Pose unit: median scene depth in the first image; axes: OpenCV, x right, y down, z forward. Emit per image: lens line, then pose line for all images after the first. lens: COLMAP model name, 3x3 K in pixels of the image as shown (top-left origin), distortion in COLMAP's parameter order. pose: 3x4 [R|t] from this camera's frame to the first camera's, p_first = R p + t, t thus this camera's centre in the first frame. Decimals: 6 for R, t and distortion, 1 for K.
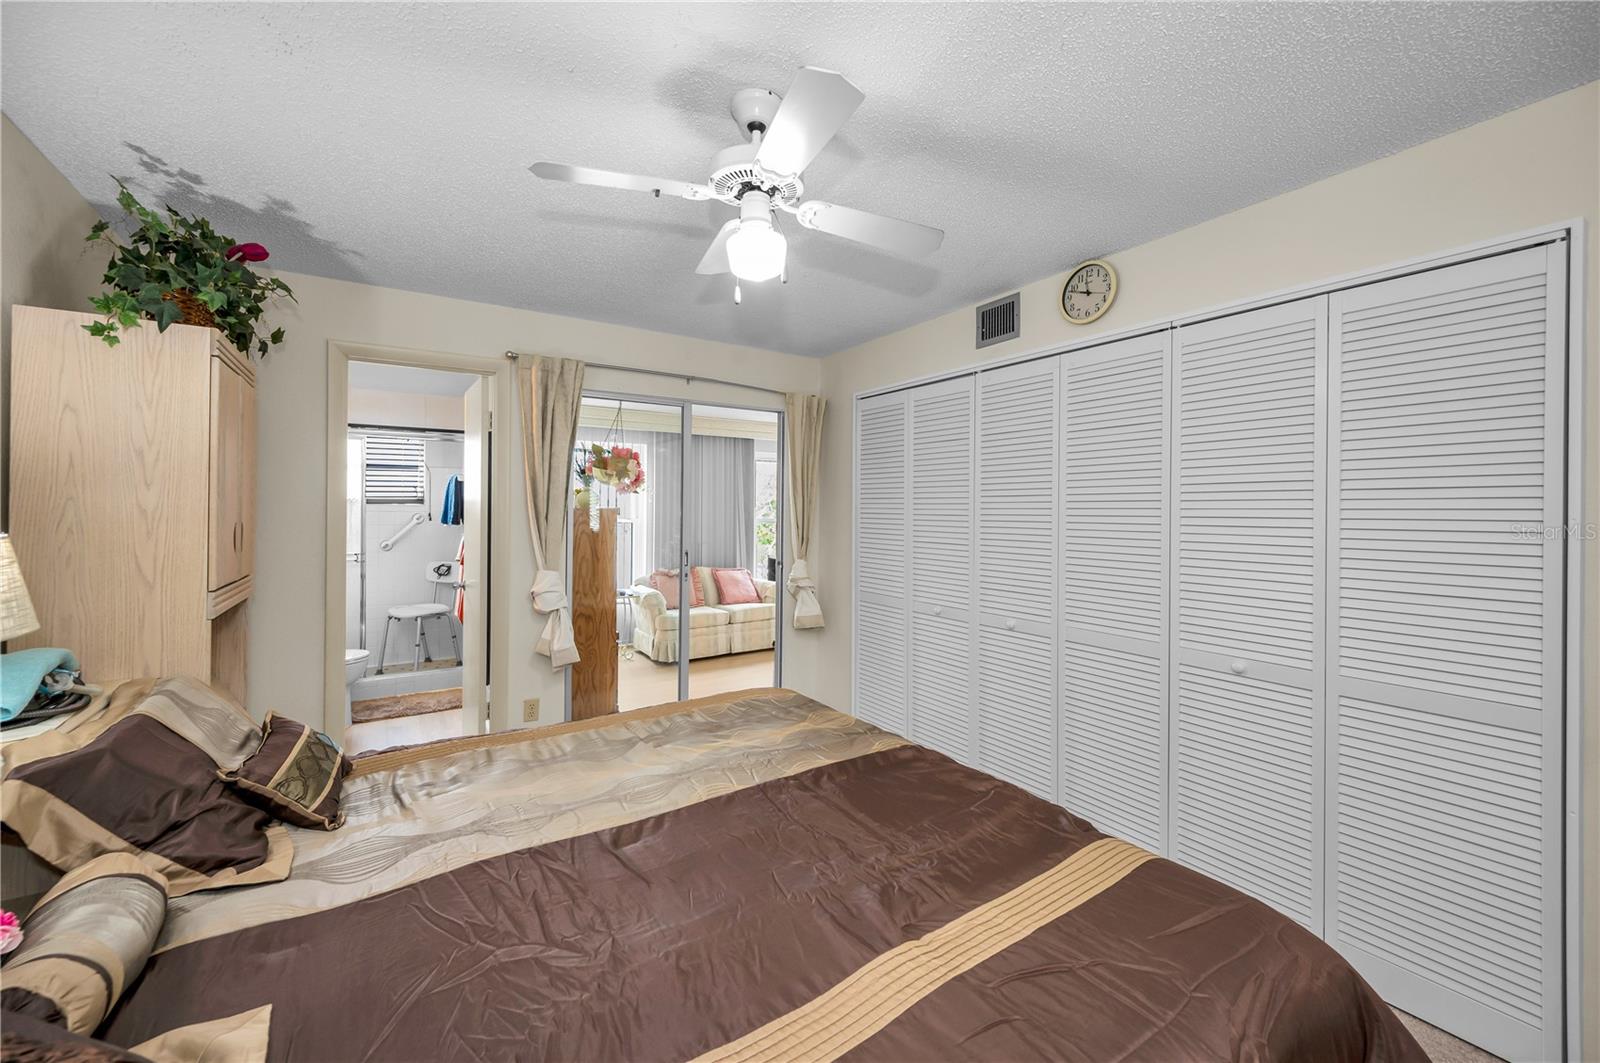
lens RADIAL K [[639.1, 0, 805.5], [0, 639.1, 511.2], [0, 0, 1]] dist [-0.000266, -0.000077]
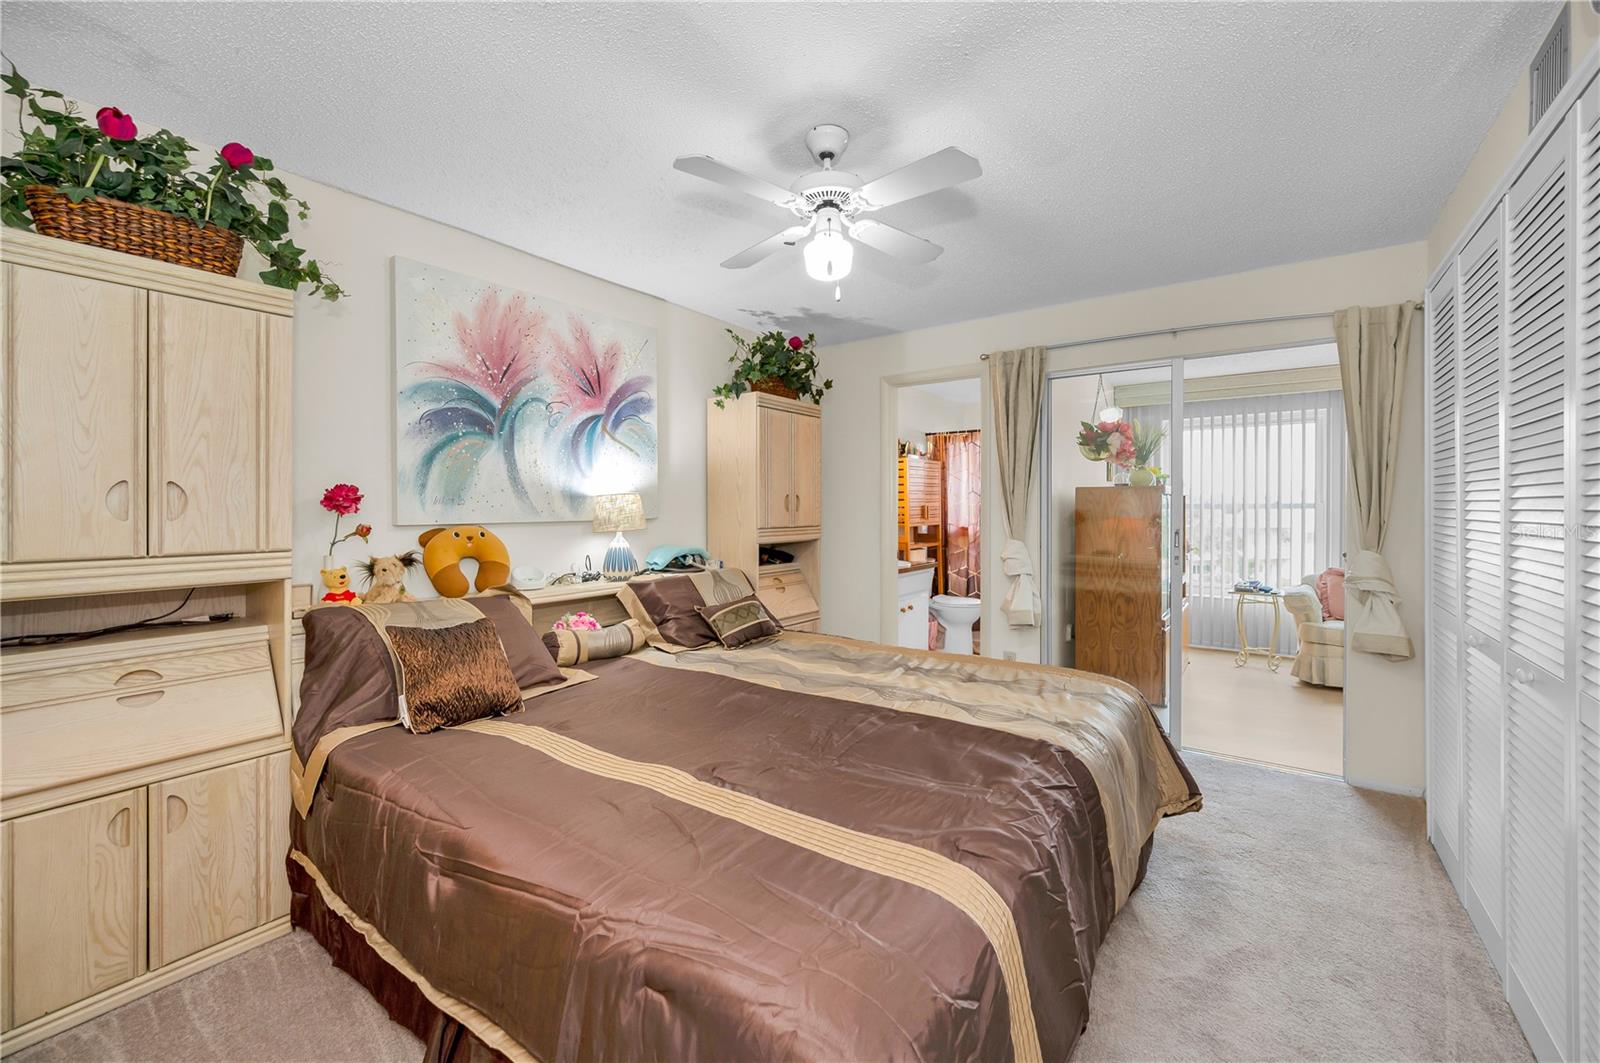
lens RADIAL K [[649.9, 0, 815.9], [0, 649.9, 507.2], [0, 0, 1]] dist [0.001198, 0.000025]
pose [[0.352071, -0.005541, -0.935957, 0.861323], [0.002175, 0.999985, -0.005102, 0.064738], [0.935971, -0.000240, 0.352077, 0.427869]]
